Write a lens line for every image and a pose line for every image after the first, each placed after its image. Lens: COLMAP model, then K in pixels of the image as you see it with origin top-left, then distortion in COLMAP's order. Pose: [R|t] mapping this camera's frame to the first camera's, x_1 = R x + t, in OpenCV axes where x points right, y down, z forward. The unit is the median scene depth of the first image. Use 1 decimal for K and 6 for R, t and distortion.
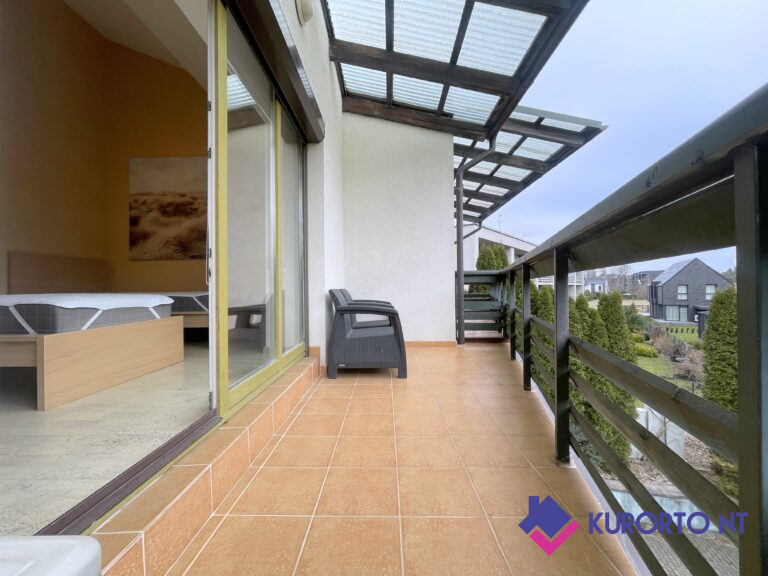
lens RADIAL K [[309.5, 0, 385.5], [0, 309.5, 285.8], [0, 0, 1]] dist [-0.001562, -0.000367]
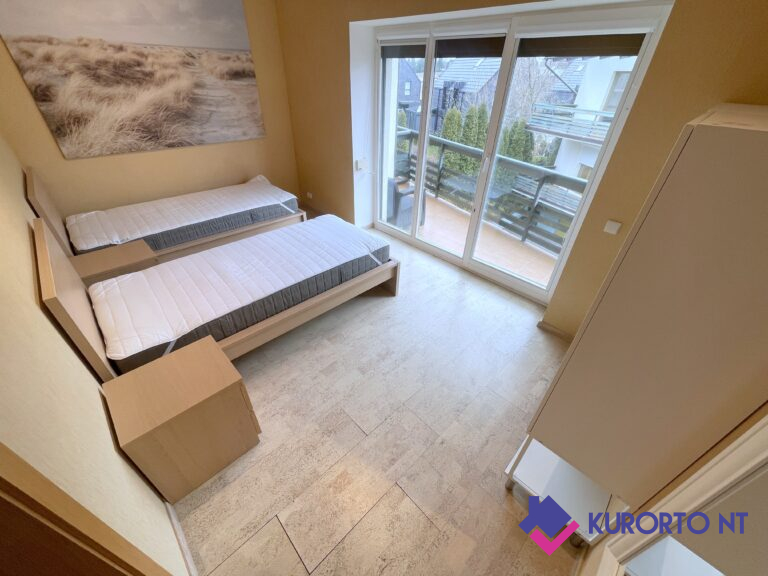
lens RADIAL K [[309.5, 0, 385.5], [0, 309.5, 286.2], [0, 0, 1]] dist [-0.001562, -0.000367]
pose [[0.709256, -0.375793, 0.596436, -0.840313], [-0.040210, 0.823124, 0.566437, -0.269629], [-0.703804, -0.425731, 0.568694, -0.011416]]
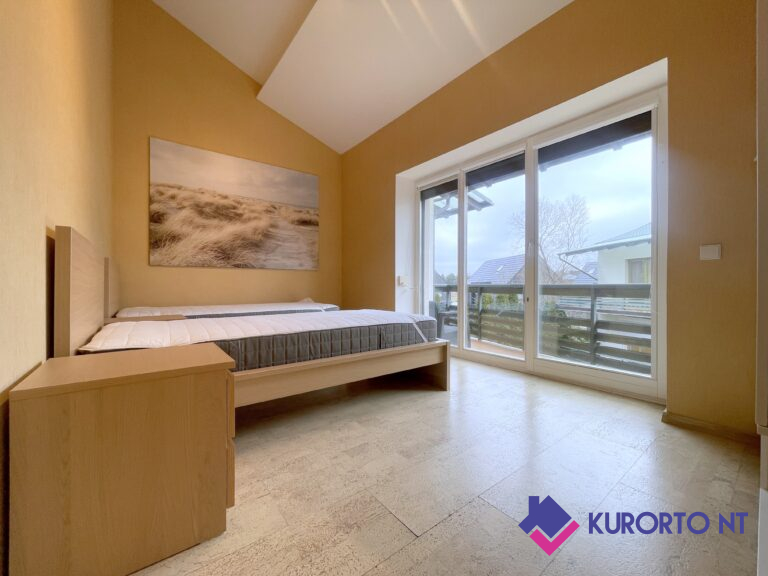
lens RADIAL K [[309.5, 0, 383.7], [0, 309.5, 285.1], [0, 0, 1]] dist [-0.001562, -0.000367]
pose [[0.787523, 0.013428, 0.616139, -0.843490], [-0.014051, 0.999894, -0.003832, -0.037603], [-0.616125, -0.005640, 0.787628, -0.001370]]
